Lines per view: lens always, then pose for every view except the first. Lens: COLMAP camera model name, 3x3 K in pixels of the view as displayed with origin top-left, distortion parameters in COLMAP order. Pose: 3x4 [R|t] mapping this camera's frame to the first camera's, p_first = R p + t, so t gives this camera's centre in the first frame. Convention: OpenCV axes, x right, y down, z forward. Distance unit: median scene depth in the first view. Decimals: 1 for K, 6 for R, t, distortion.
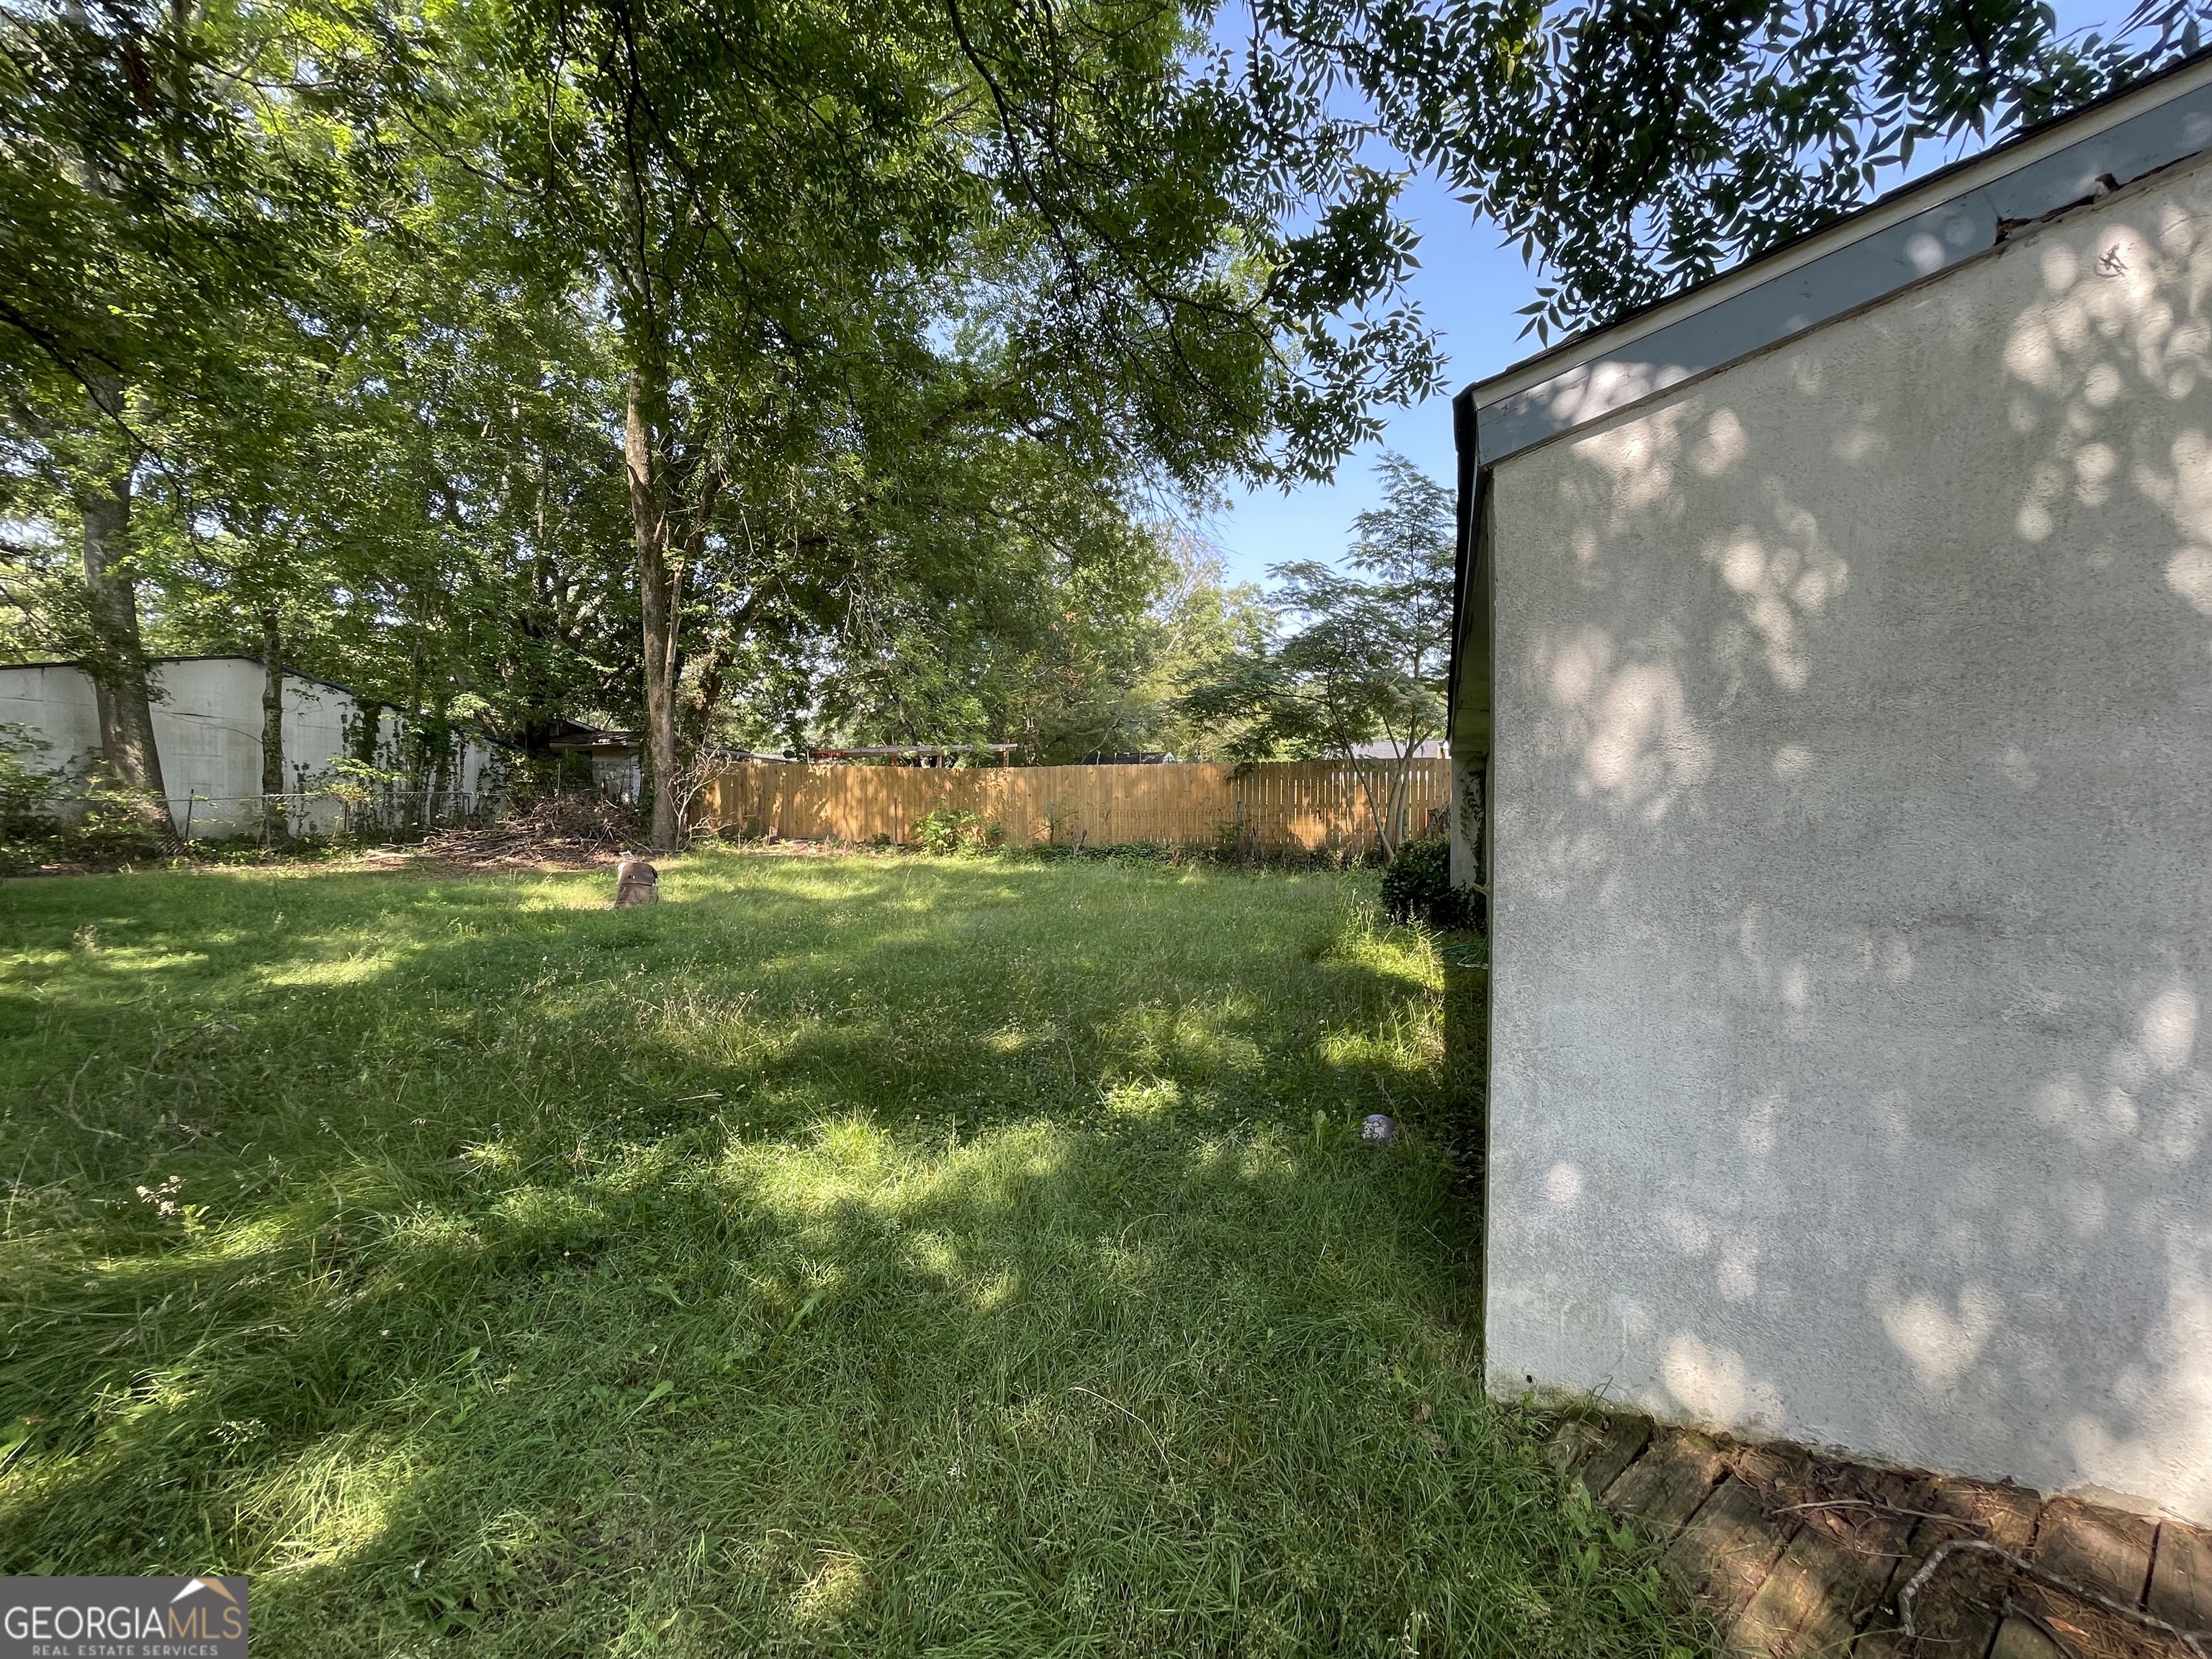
lens RADIAL K [[895.6, 0, 1110.0], [0, 895.6, 834.5], [0, 0, 1]] dist [0.002192, -0.000789]
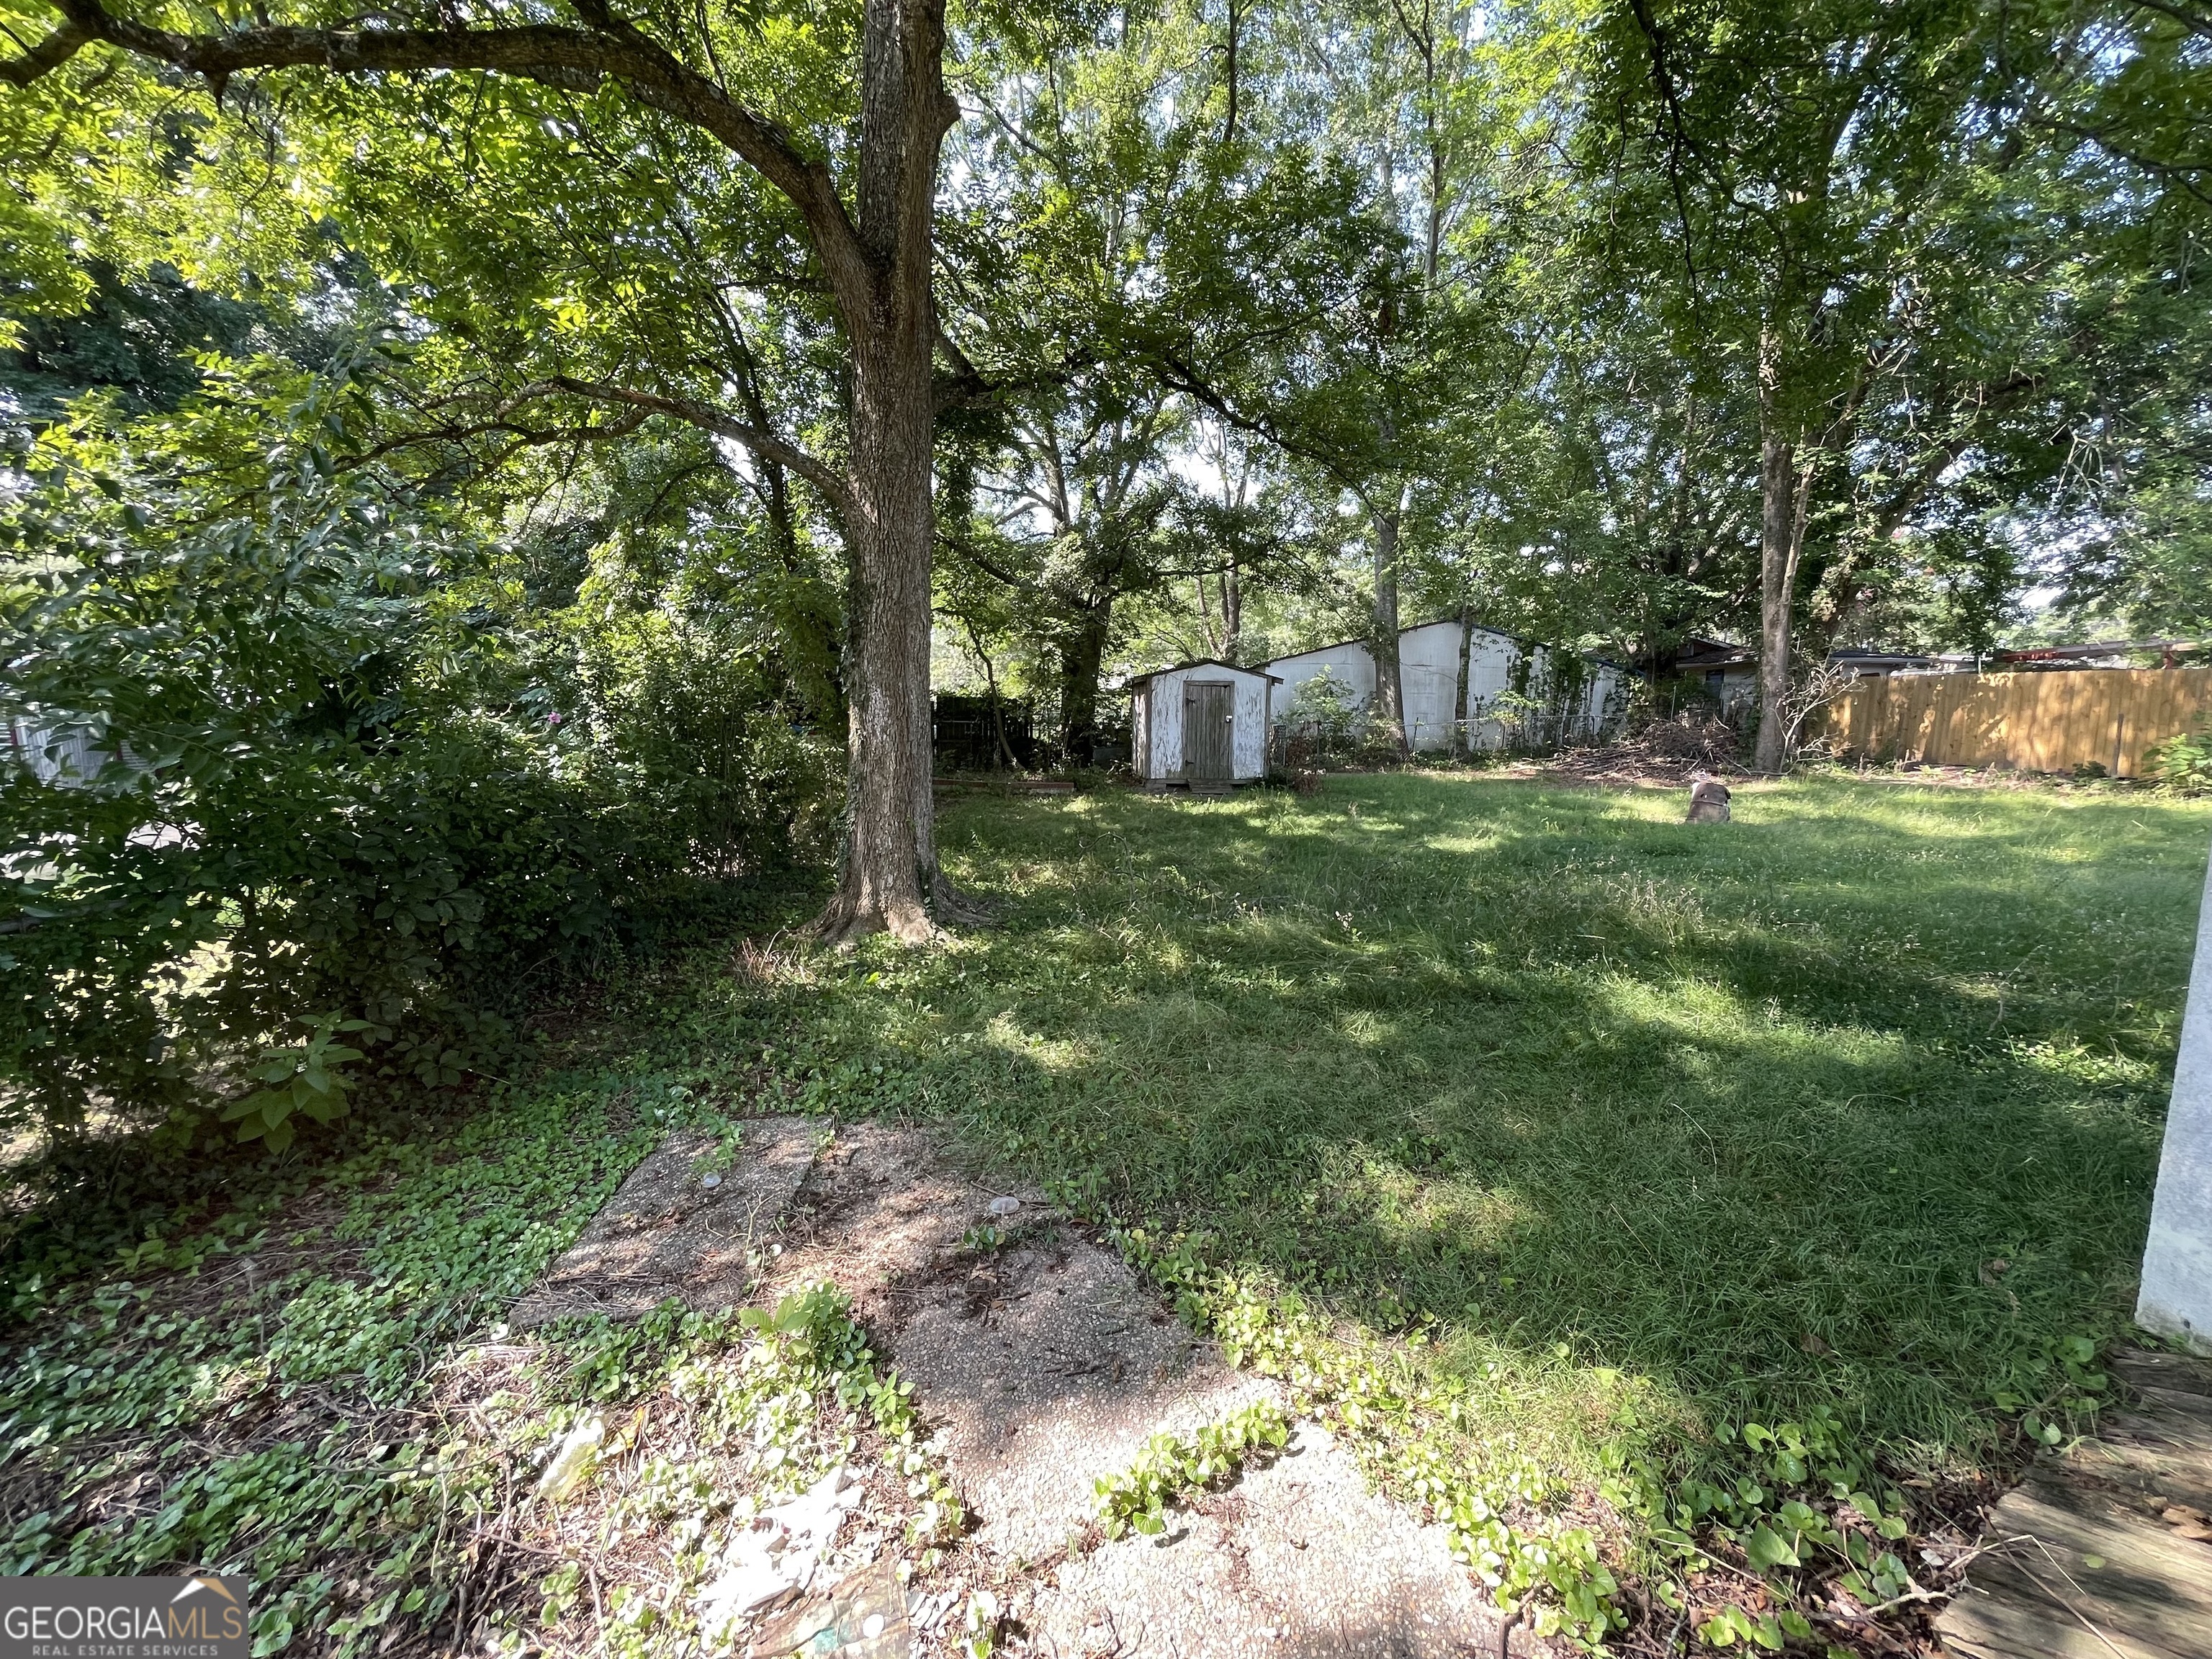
lens RADIAL K [[895.6, 0, 1111.9], [0, 895.6, 843.1], [0, 0, 1]] dist [0.002192, -0.000789]
pose [[0.419037, 0.112506, -0.900972, 0.561994], [-0.020041, 0.993198, 0.114702, -0.021226], [0.907748, -0.030008, 0.418442, -0.366932]]
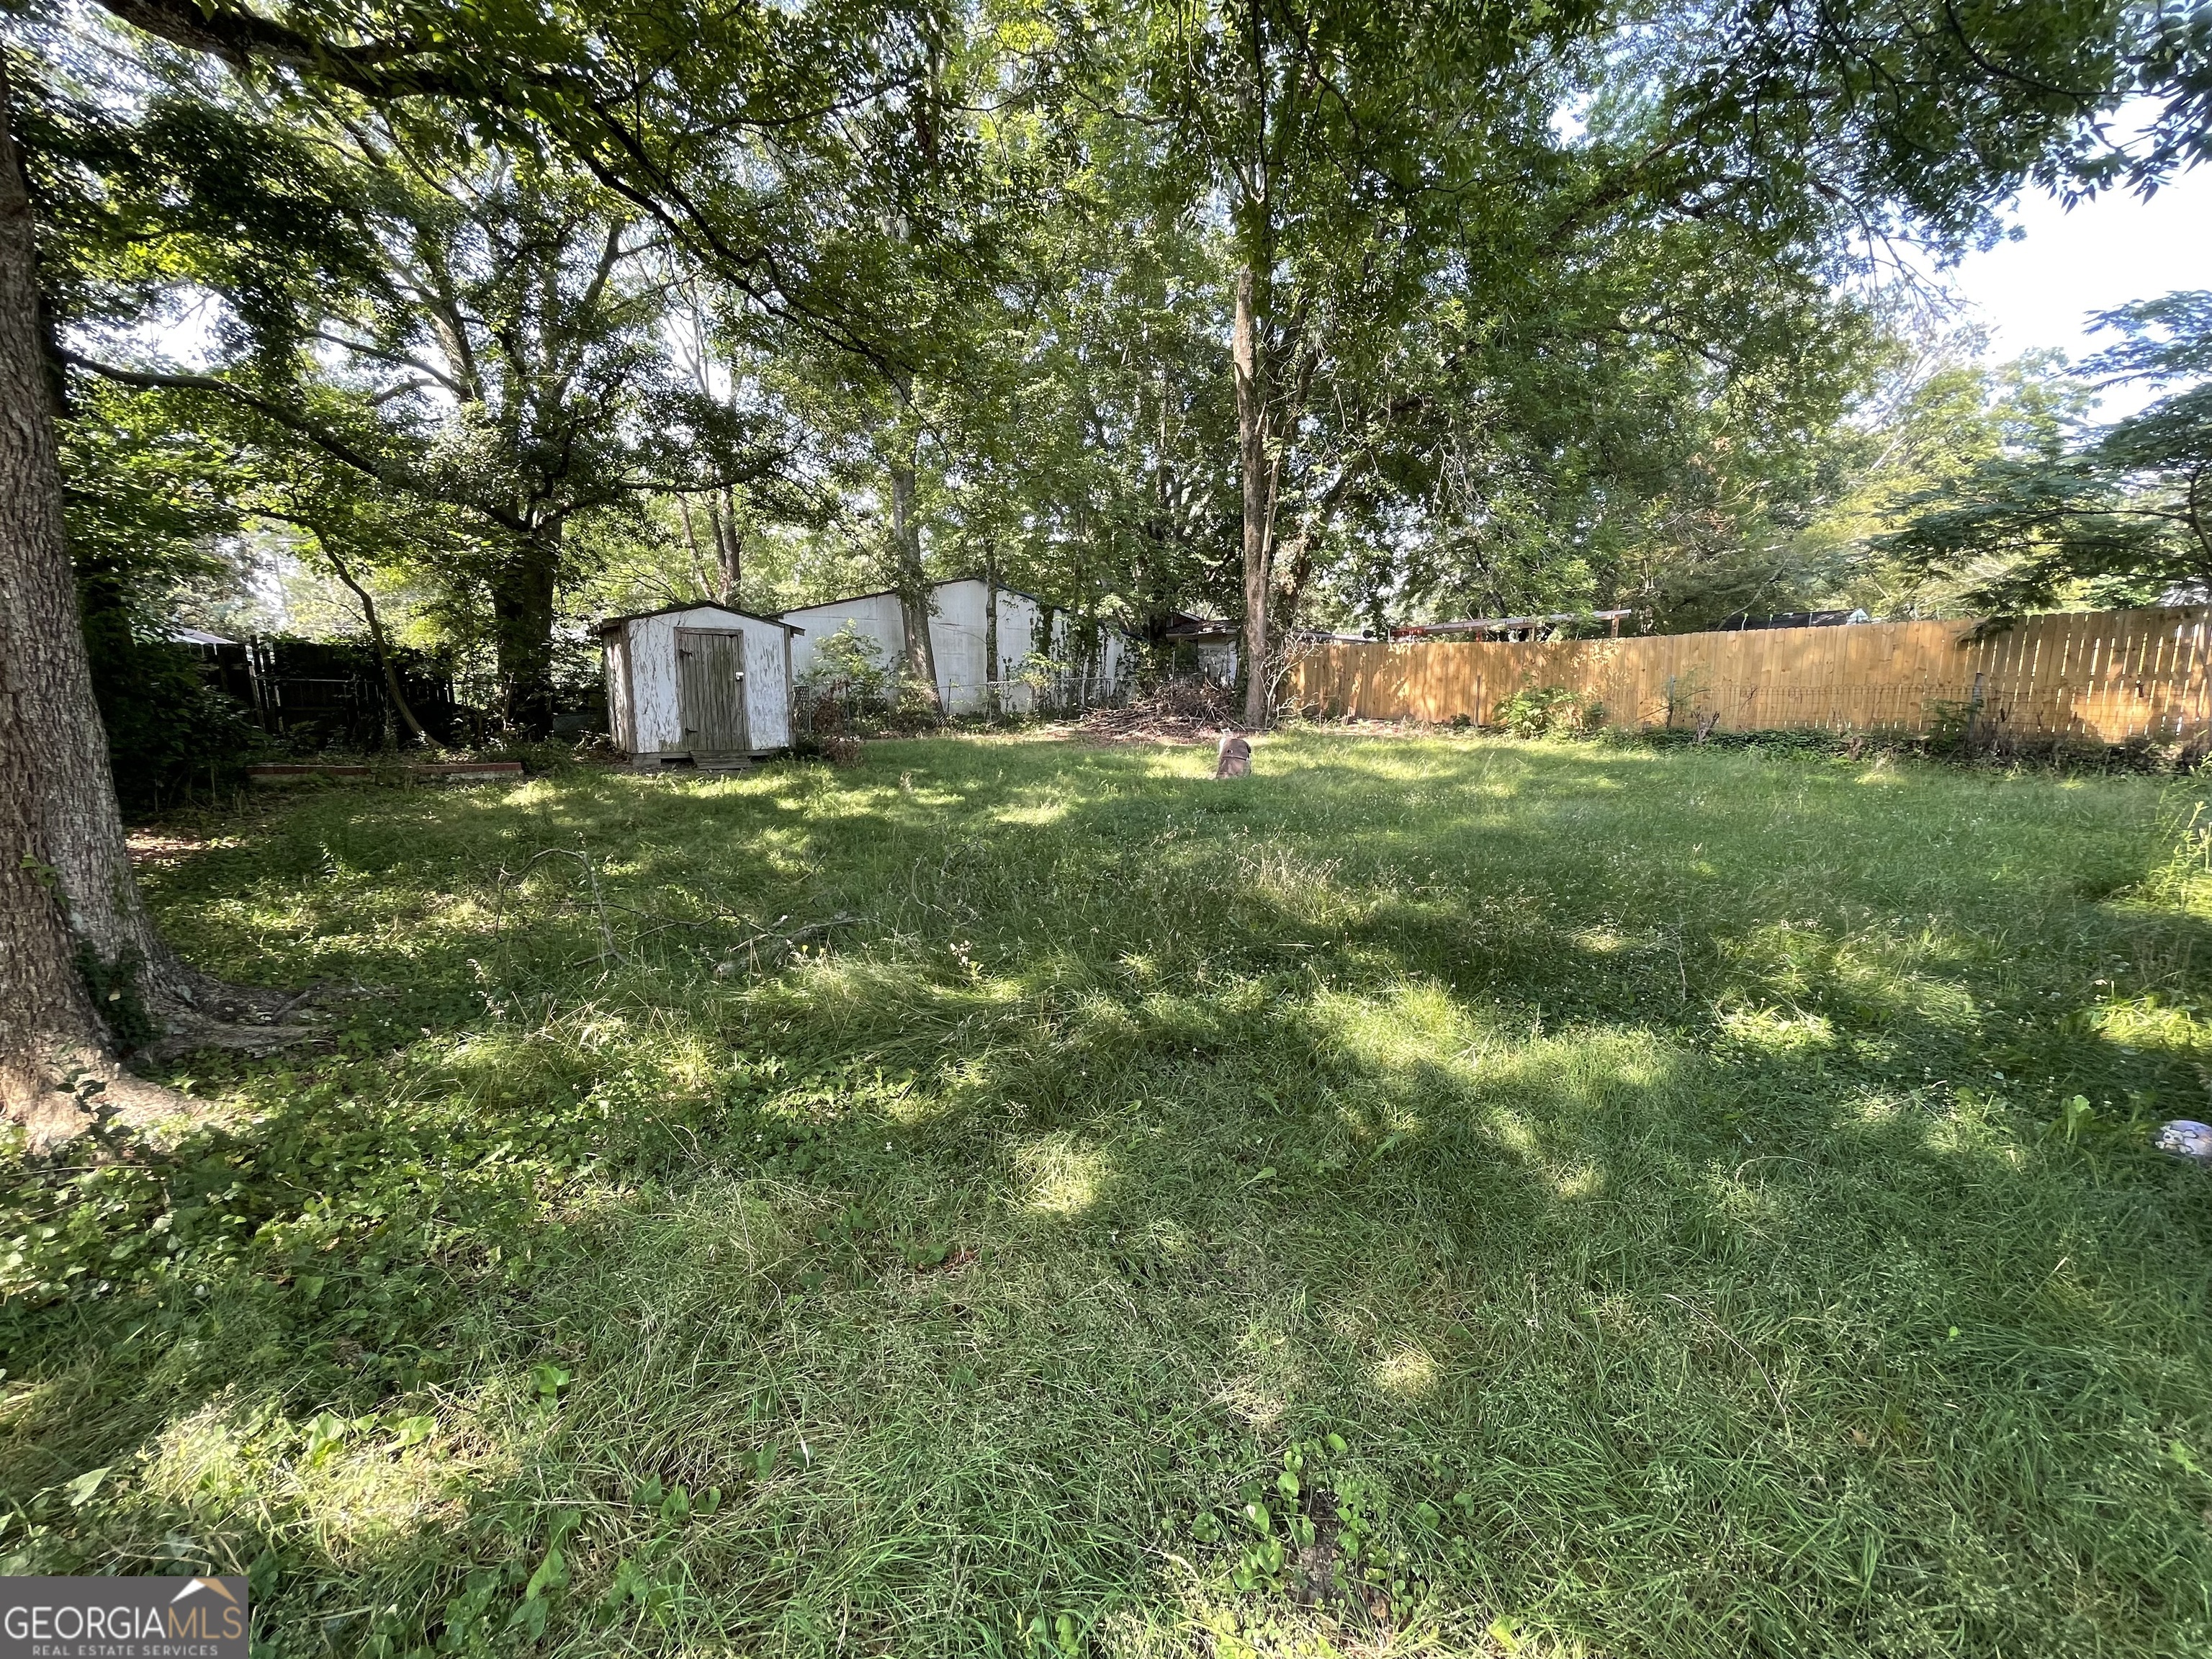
lens RADIAL K [[895.6, 0, 1109.0], [0, 895.6, 834.1], [0, 0, 1]] dist [0.002192, -0.000789]
pose [[0.814916, 0.083731, -0.573499, -0.011816], [-0.007532, 0.990956, 0.133976, 0.003364], [0.579530, -0.104859, 0.808177, -0.038416]]
